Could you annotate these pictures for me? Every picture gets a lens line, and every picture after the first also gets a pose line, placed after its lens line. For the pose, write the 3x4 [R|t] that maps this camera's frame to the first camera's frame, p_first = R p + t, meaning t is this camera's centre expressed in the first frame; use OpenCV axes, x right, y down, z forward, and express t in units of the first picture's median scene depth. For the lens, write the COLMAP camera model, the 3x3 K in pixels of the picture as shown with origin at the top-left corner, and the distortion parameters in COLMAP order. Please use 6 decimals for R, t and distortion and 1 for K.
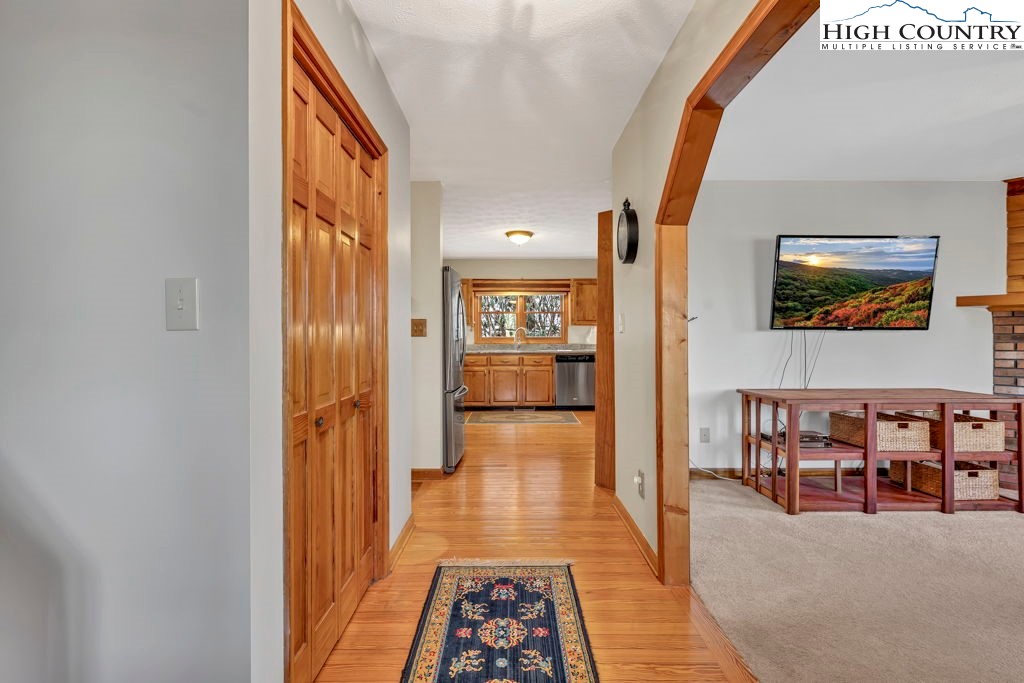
lens RADIAL K [[455.9, 0, 510.9], [0, 455.9, 340.0], [0, 0, 1]] dist [0.000303, -0.000771]
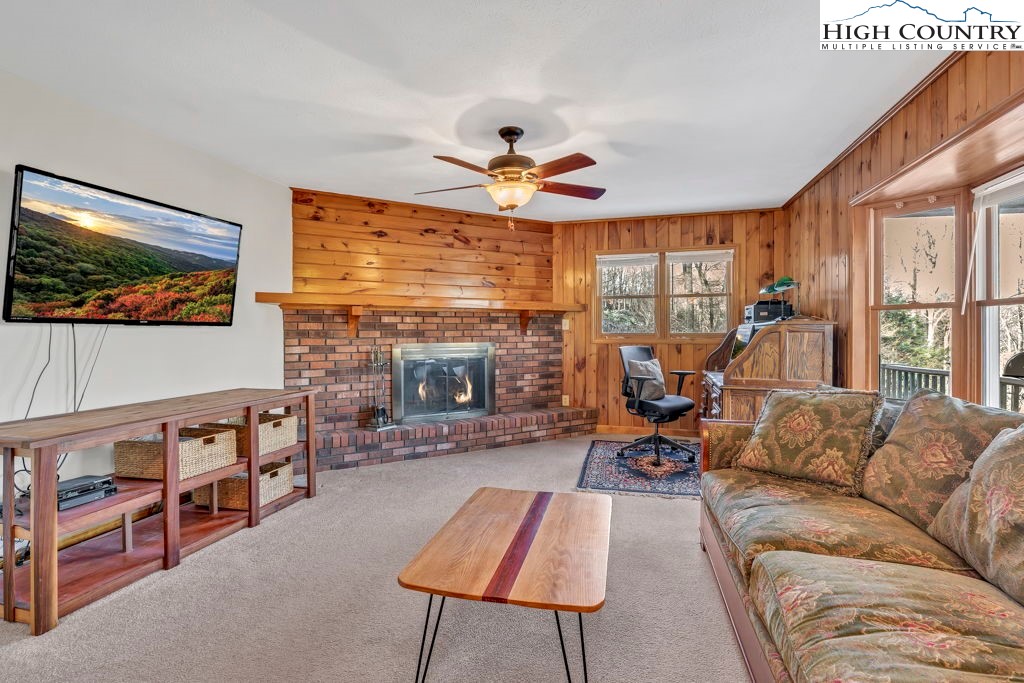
lens RADIAL K [[455.9, 0, 510.9], [0, 455.9, 340.0], [0, 0, 1]] dist [0.000303, -0.000771]
pose [[0.256493, -0.014068, 0.966444, 0.188222], [-0.001784, 0.999885, 0.015028, -0.008547], [-0.966545, -0.005579, 0.256438, 0.240467]]
